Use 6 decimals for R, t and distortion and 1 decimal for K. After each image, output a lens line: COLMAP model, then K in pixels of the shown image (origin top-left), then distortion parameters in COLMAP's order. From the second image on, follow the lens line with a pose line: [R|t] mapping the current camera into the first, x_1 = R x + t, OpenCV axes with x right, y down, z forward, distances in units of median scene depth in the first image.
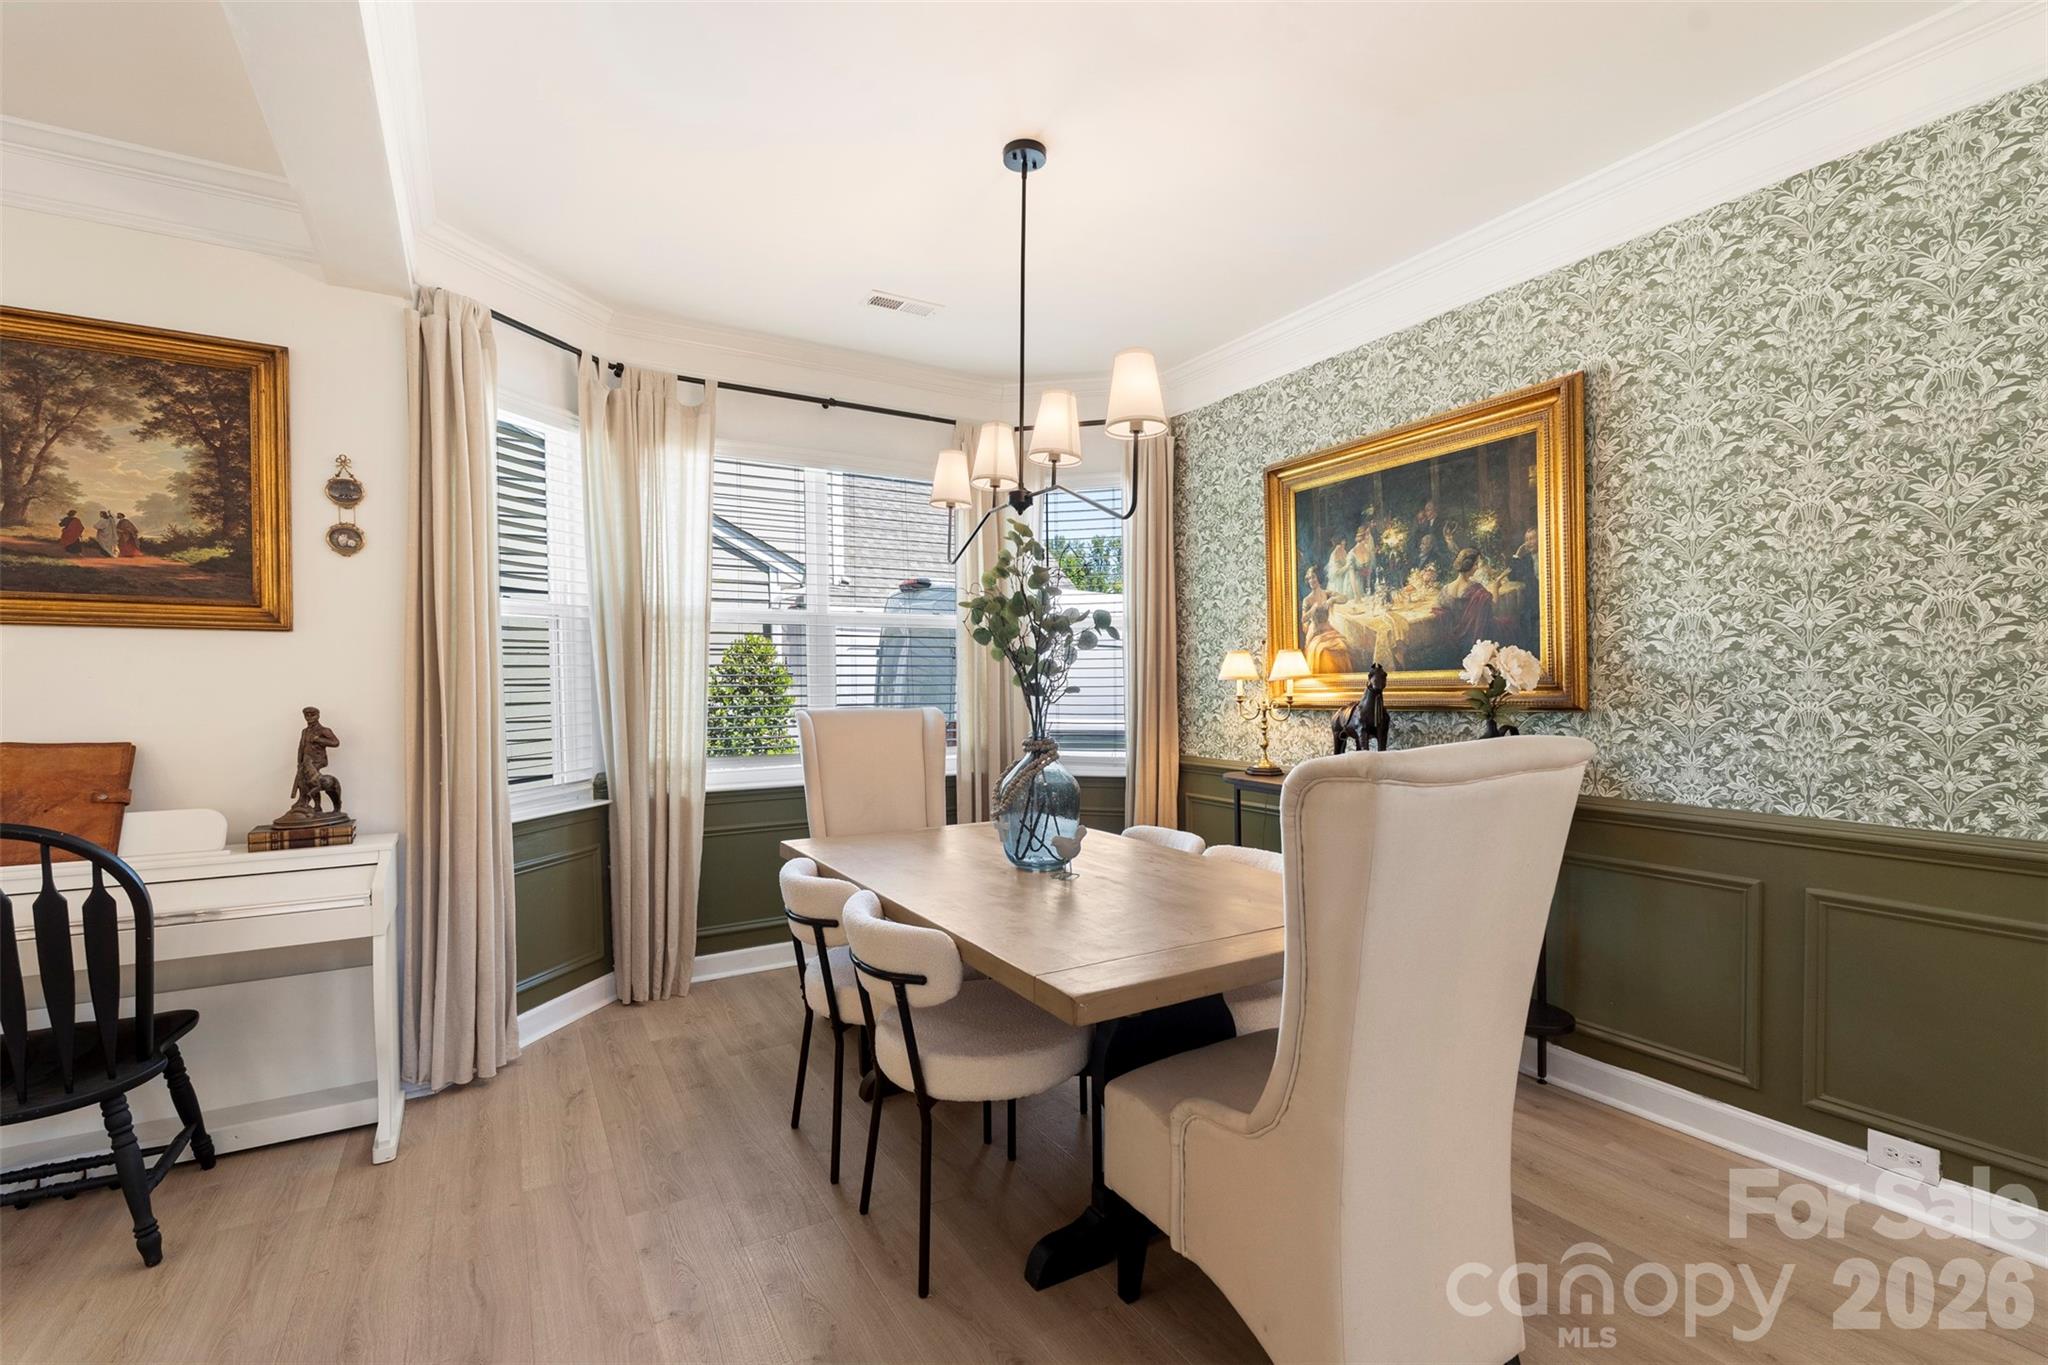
lens RADIAL K [[902.9, 0, 1031.9], [0, 902.9, 693.1], [0, 0, 1]] dist [0.005586, -0.001624]
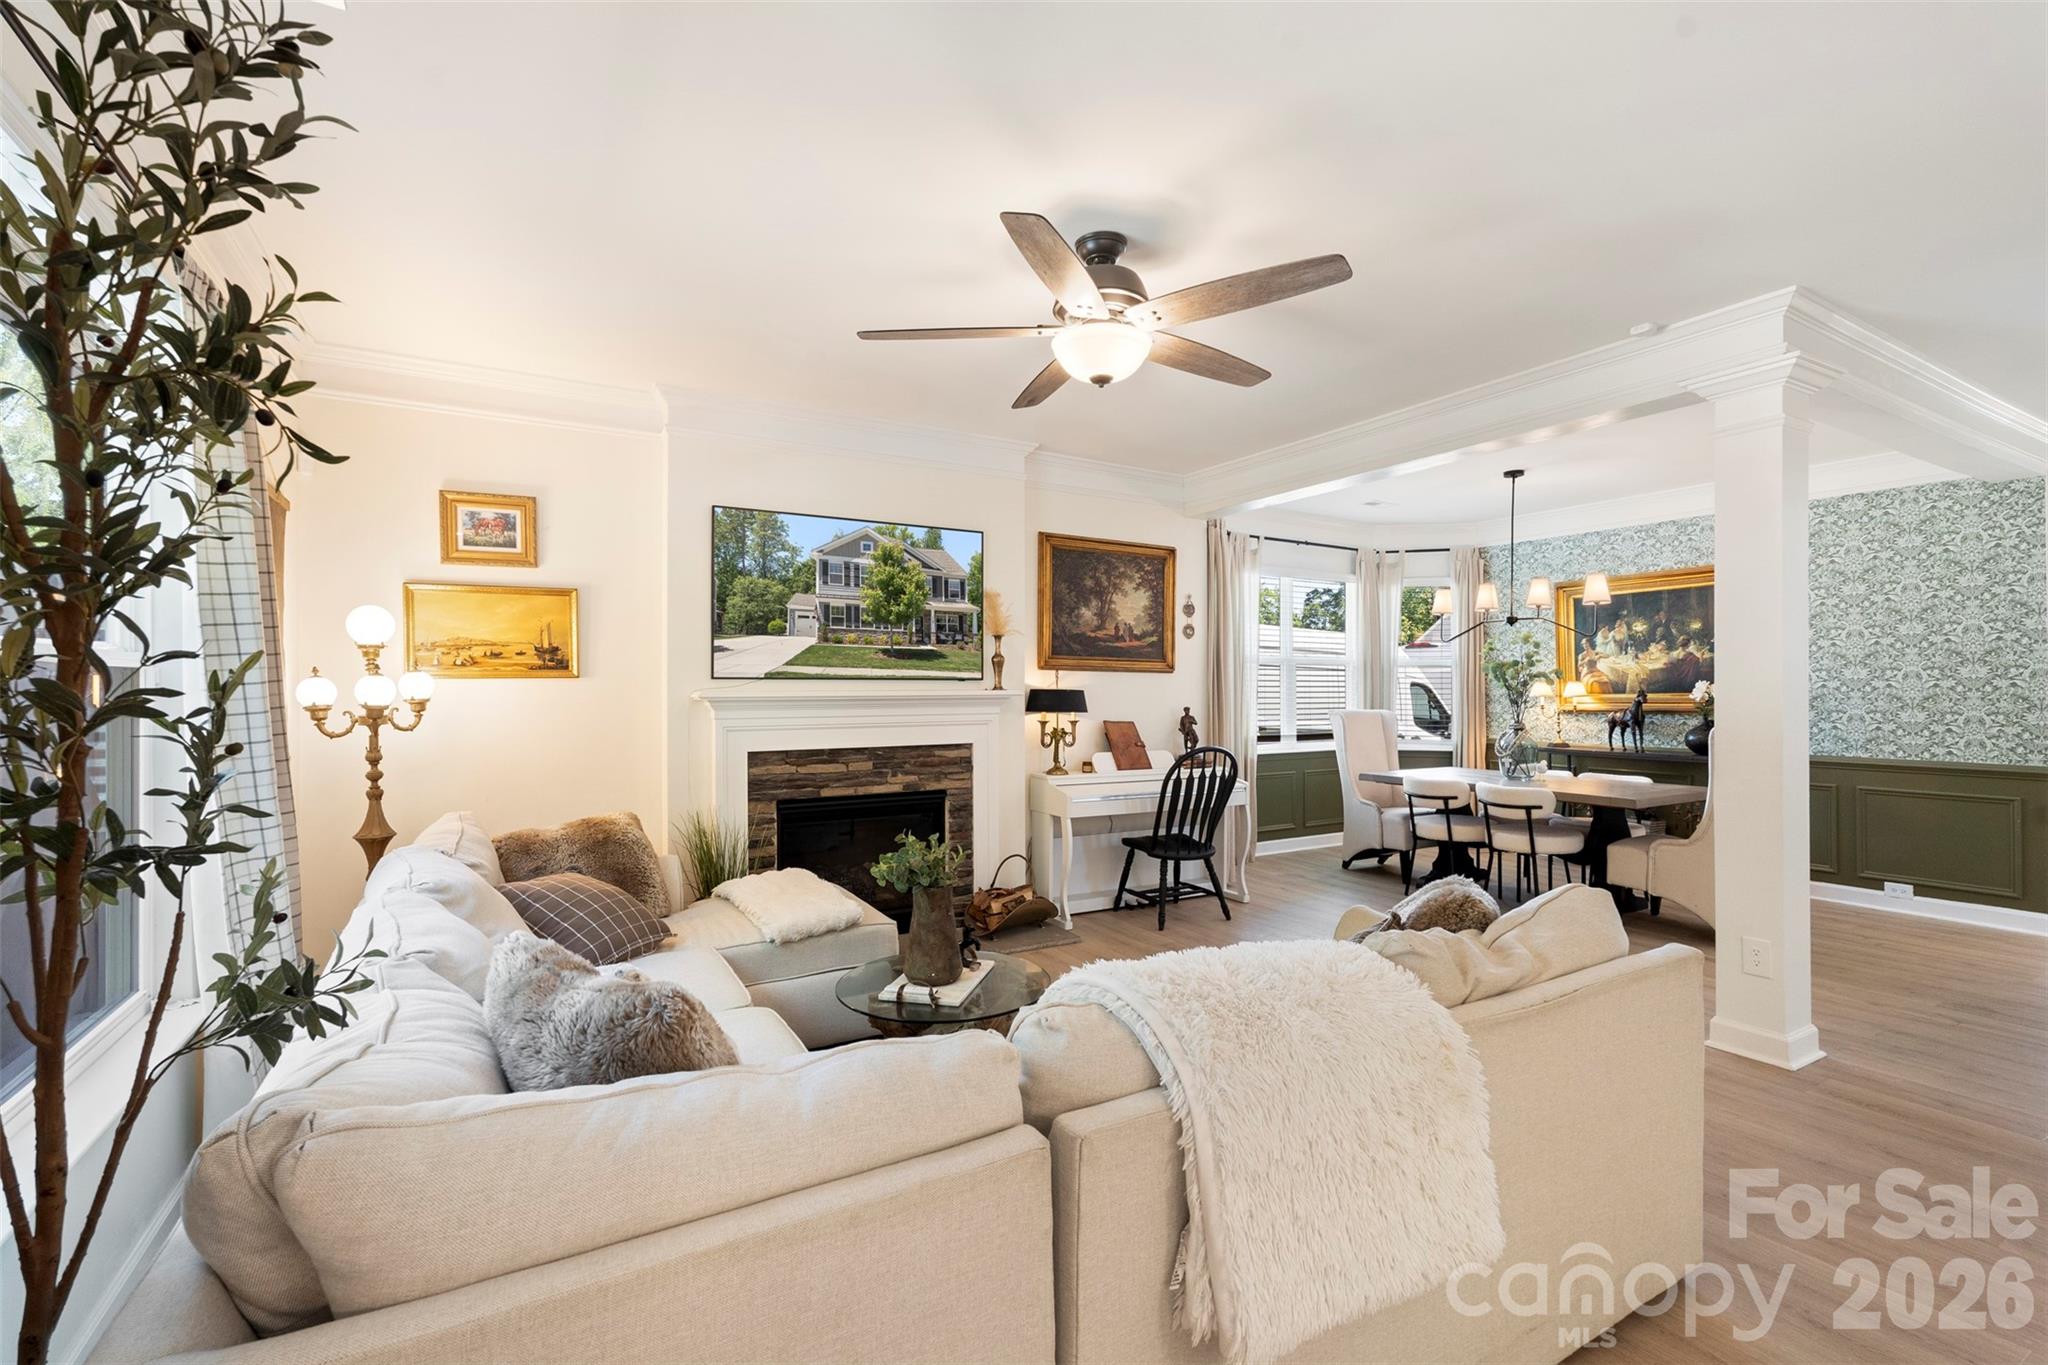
lens RADIAL K [[902.9, 0, 1026.9], [0, 902.9, 673.8], [0, 0, 1]] dist [0.005586, -0.001624]
pose [[0.999955, 0.007894, 0.005300, -1.164498], [-0.007729, 0.999510, -0.030343, 0.004385], [-0.005537, 0.030301, 0.999525, -1.198451]]
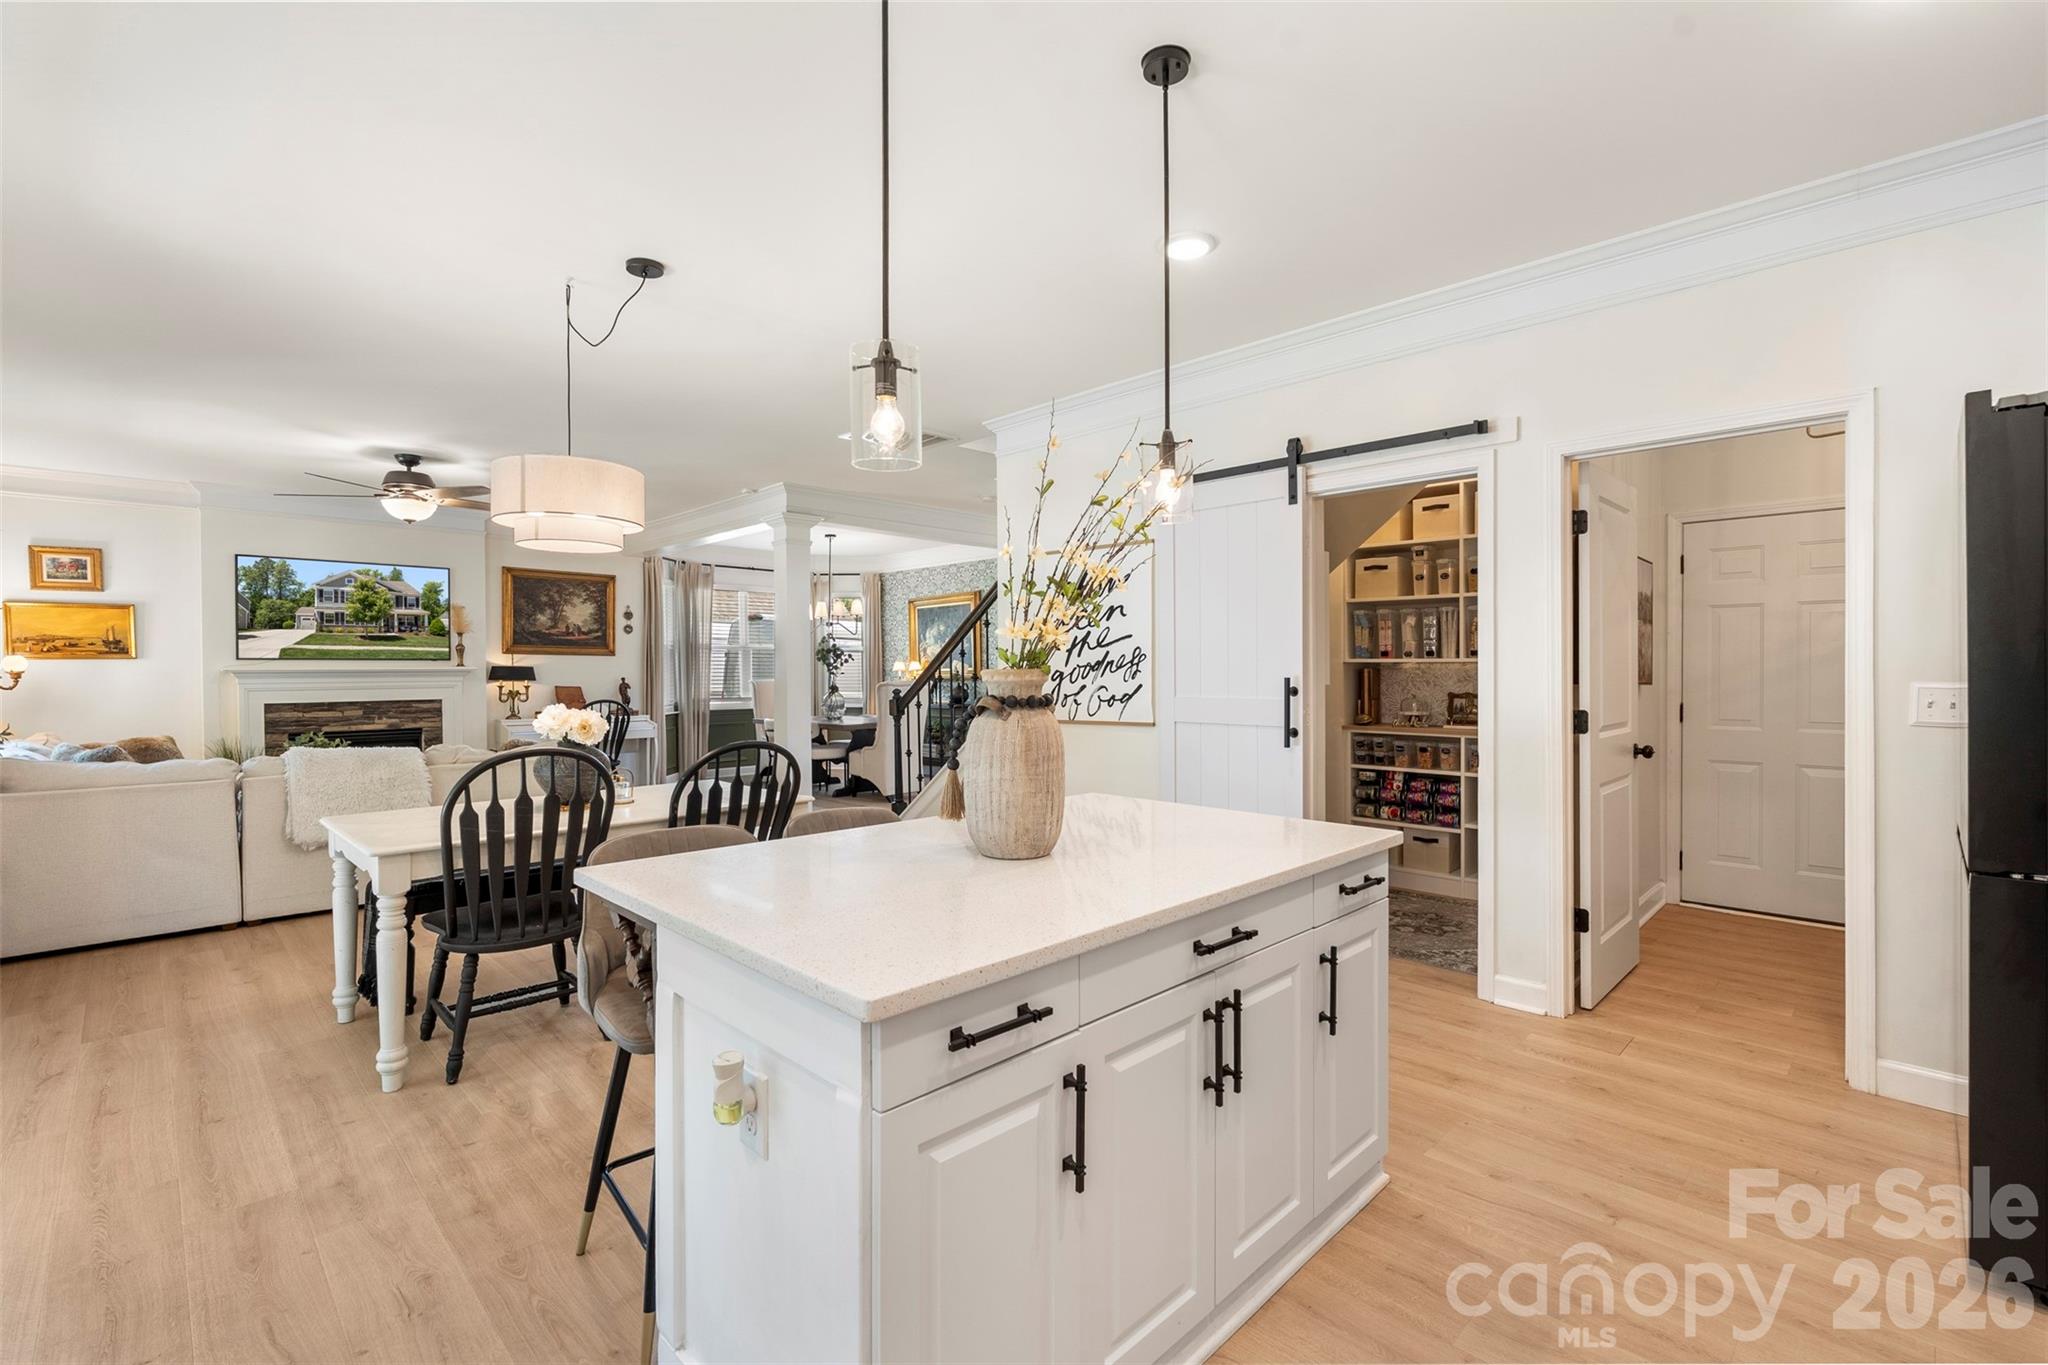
lens RADIAL K [[902.9, 0, 1021.4], [0, 902.9, 679.5], [0, 0, 1]] dist [0.005586, -0.001624]
pose [[0.971001, 0.000720, 0.239074, -0.125153], [0.001063, 0.999973, -0.007329, 0.049359], [-0.239073, 0.007371, 0.970974, -2.704298]]
